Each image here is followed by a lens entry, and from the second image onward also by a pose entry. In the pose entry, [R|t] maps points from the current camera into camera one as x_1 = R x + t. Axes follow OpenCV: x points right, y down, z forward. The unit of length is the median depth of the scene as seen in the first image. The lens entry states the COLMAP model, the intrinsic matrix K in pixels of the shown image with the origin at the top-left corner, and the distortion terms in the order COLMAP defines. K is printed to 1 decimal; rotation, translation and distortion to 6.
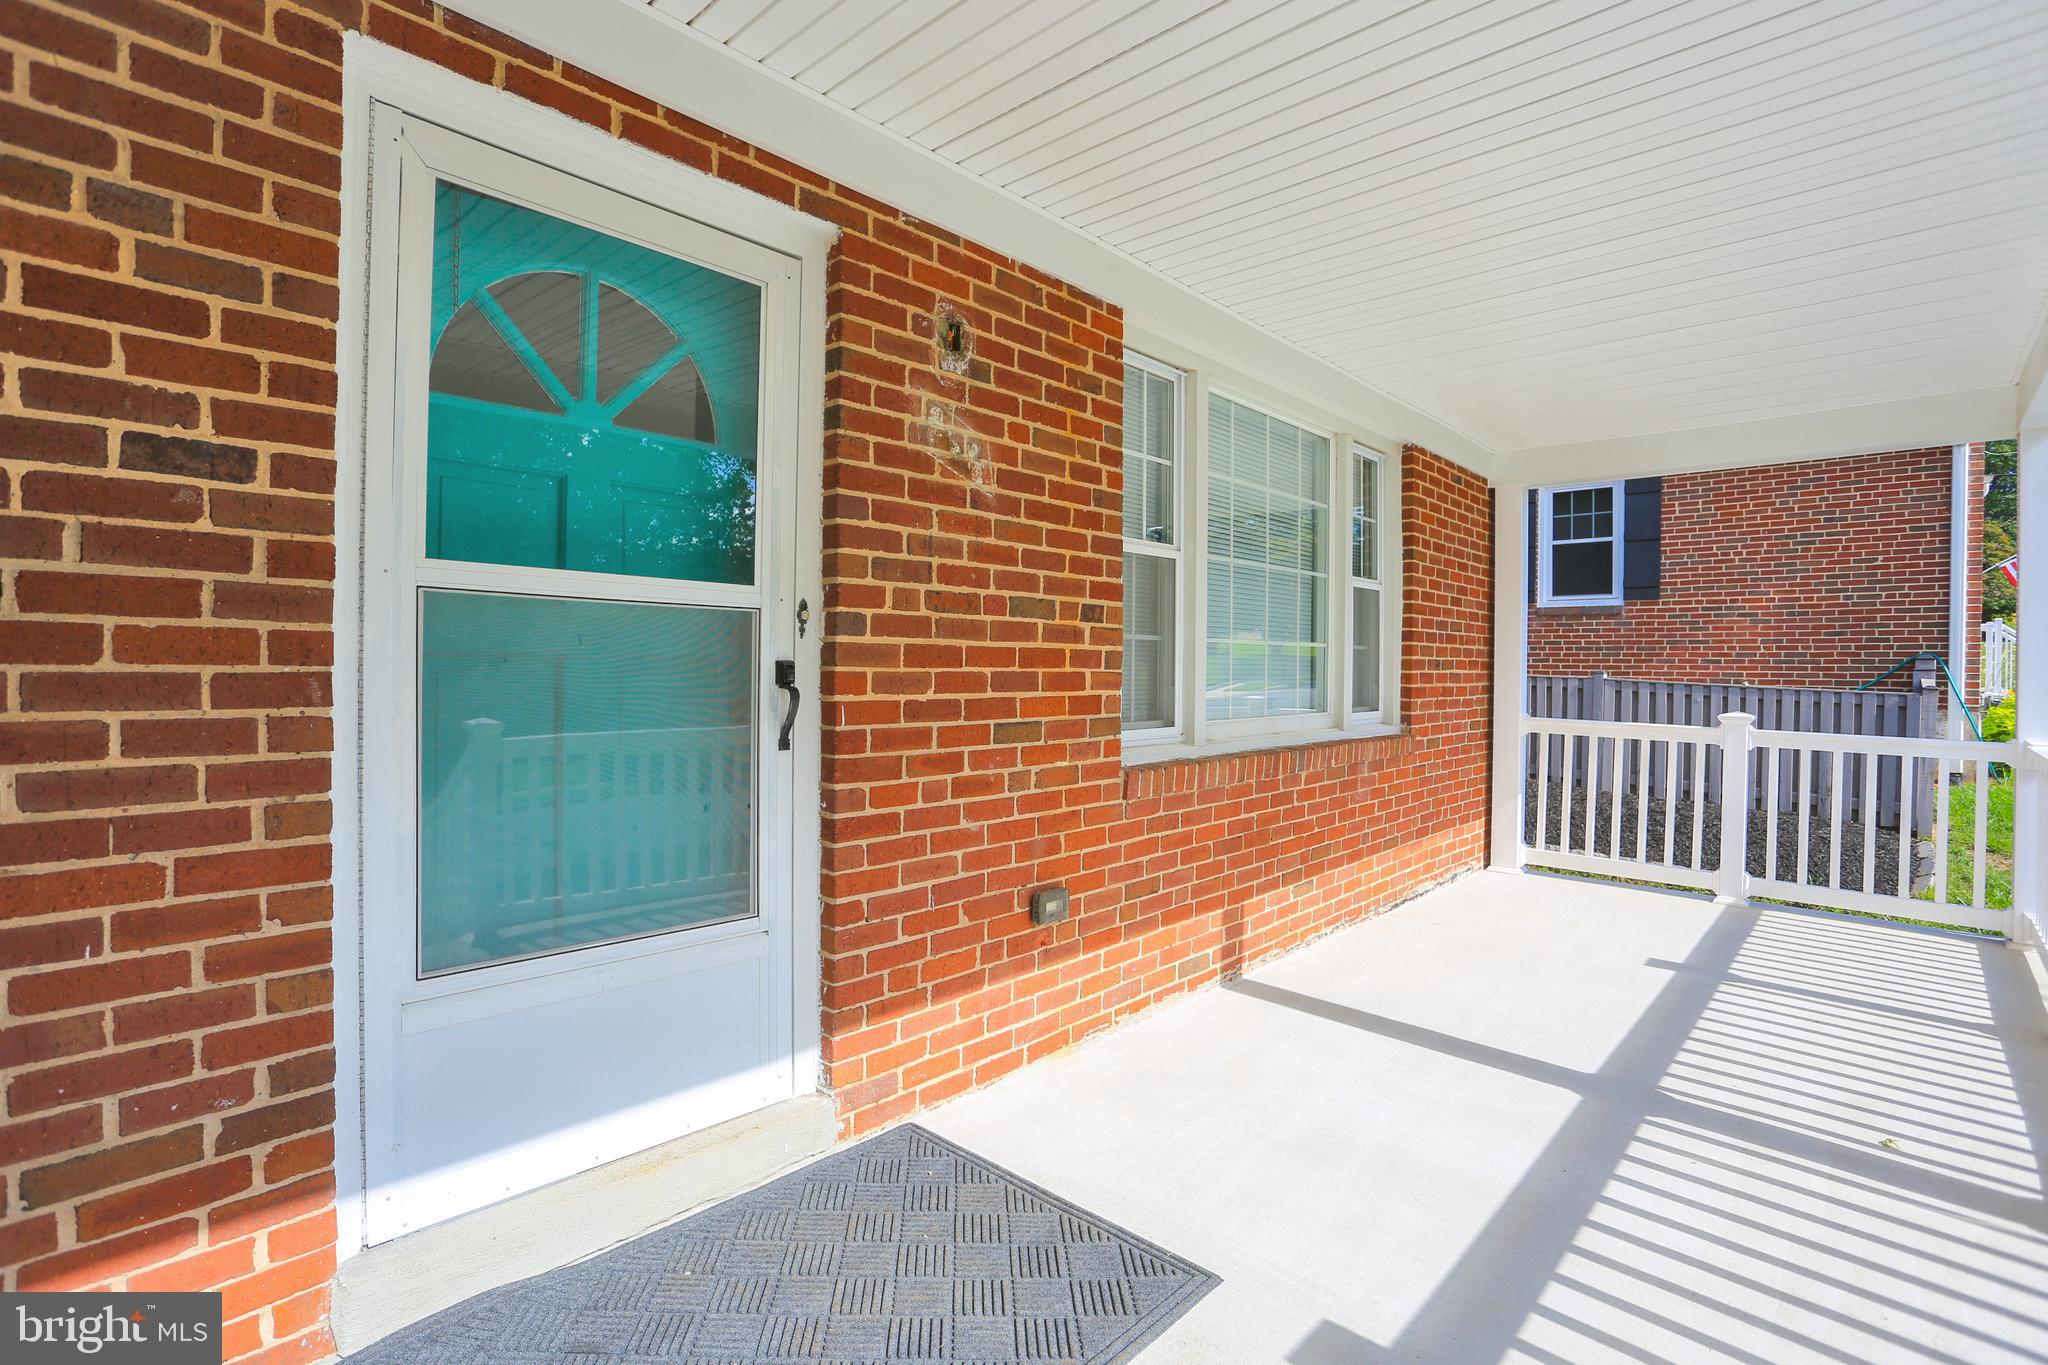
lens RADIAL K [[1000.2, 0, 1024.0], [0, 1000.2, 682.5], [0, 0, 1]] dist [-0.085968, 0.037889]
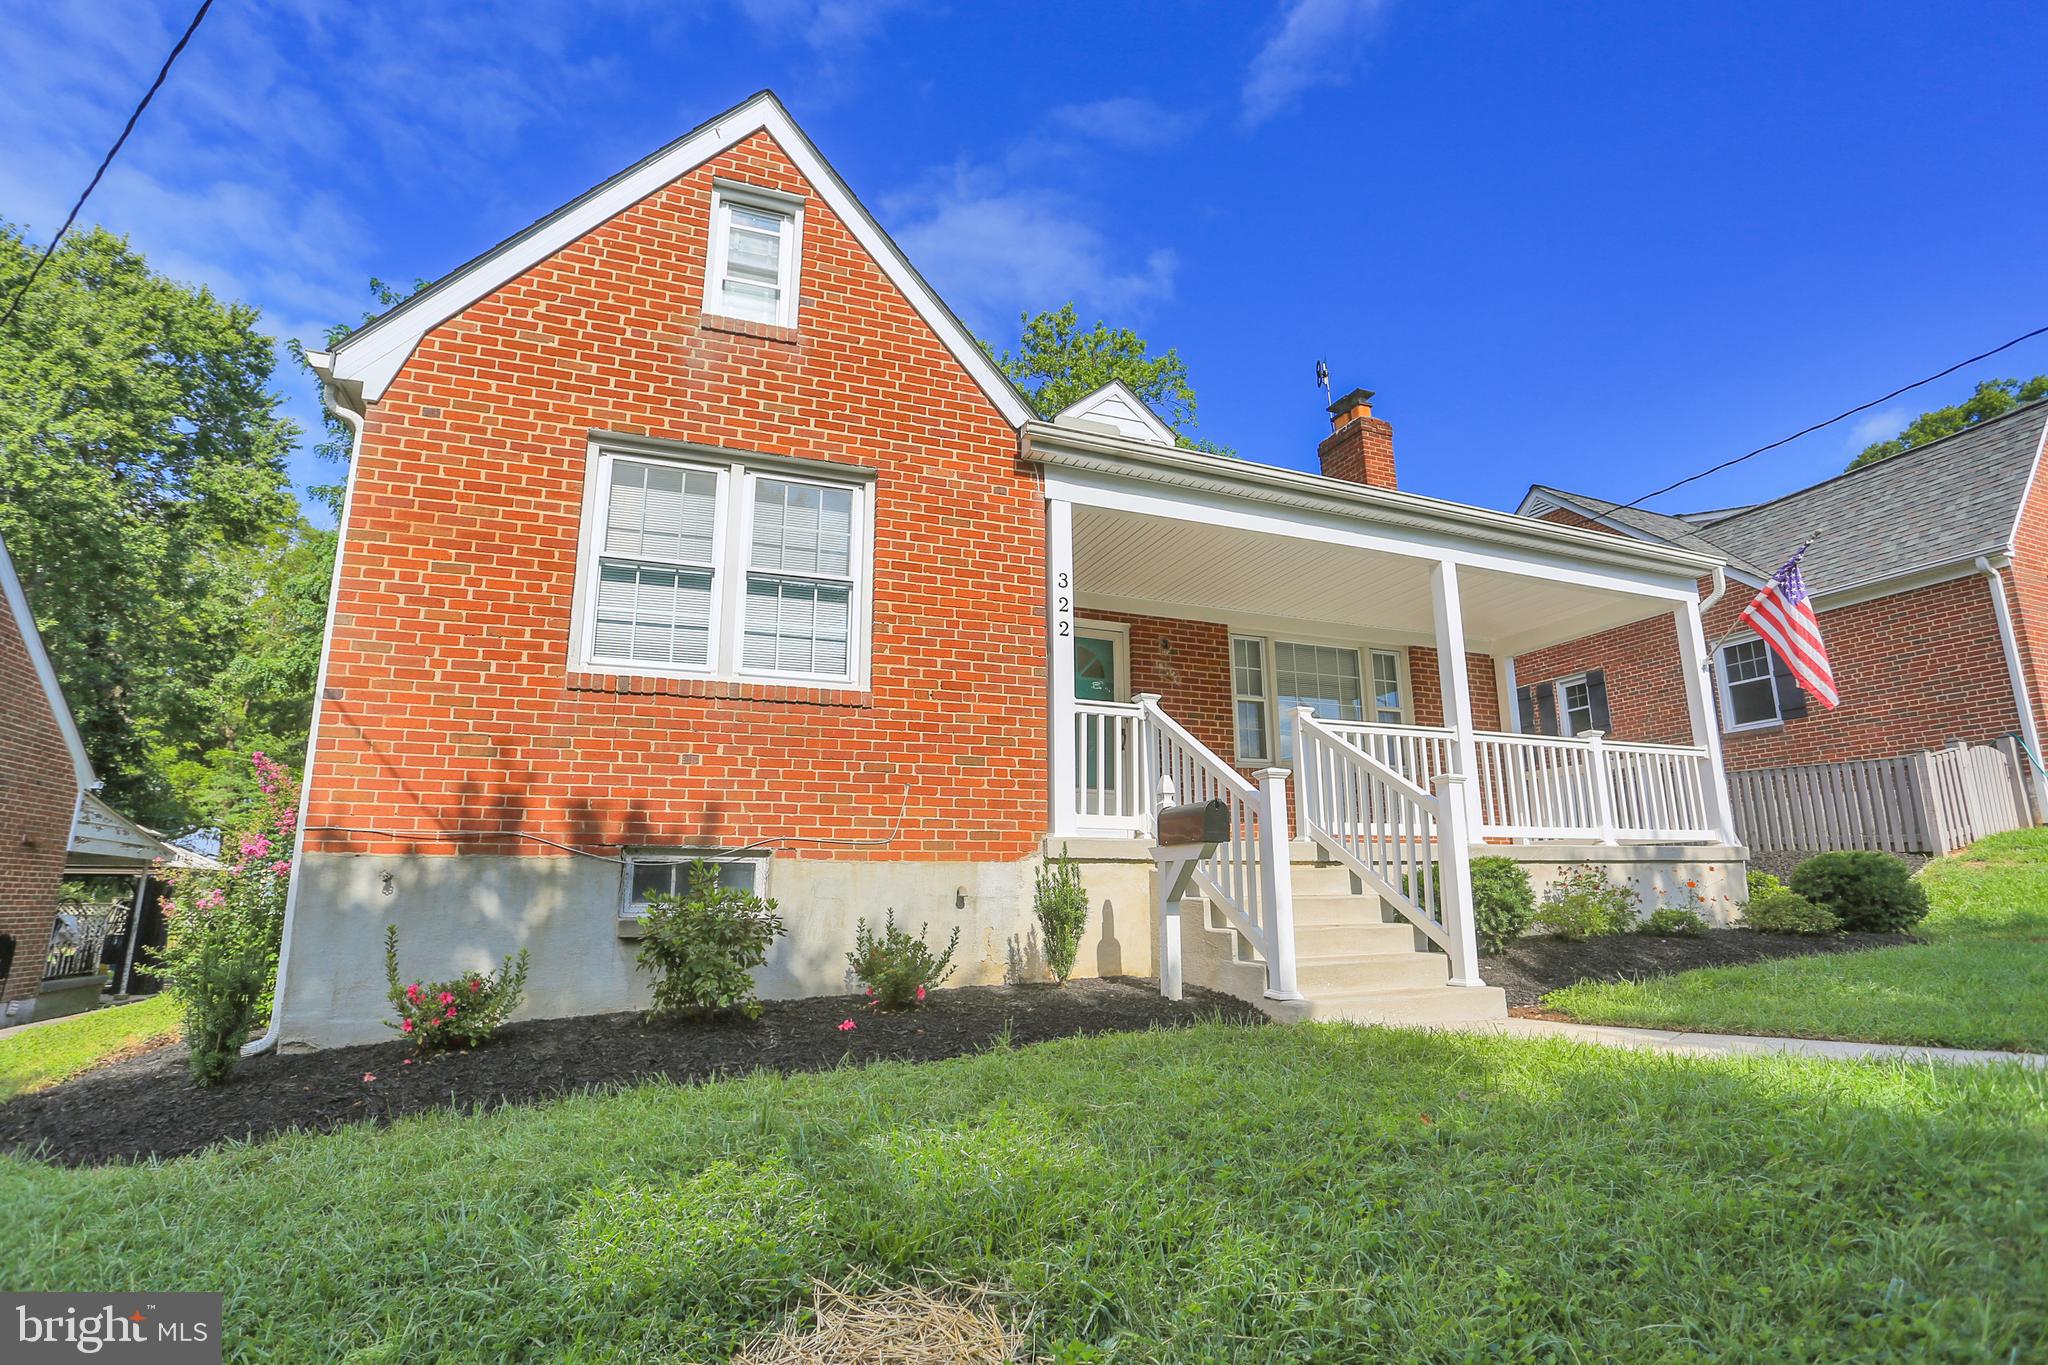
lens RADIAL K [[1000.2, 0, 1024.0], [0, 1000.2, 682.5], [0, 0, 1]] dist [-0.085968, 0.037889]
pose [[0.901958, -0.107447, -0.418242, 0.839942], [0.009089, 0.973058, -0.230381, 0.545547], [0.431728, 0.203992, 0.878634, -2.093317]]
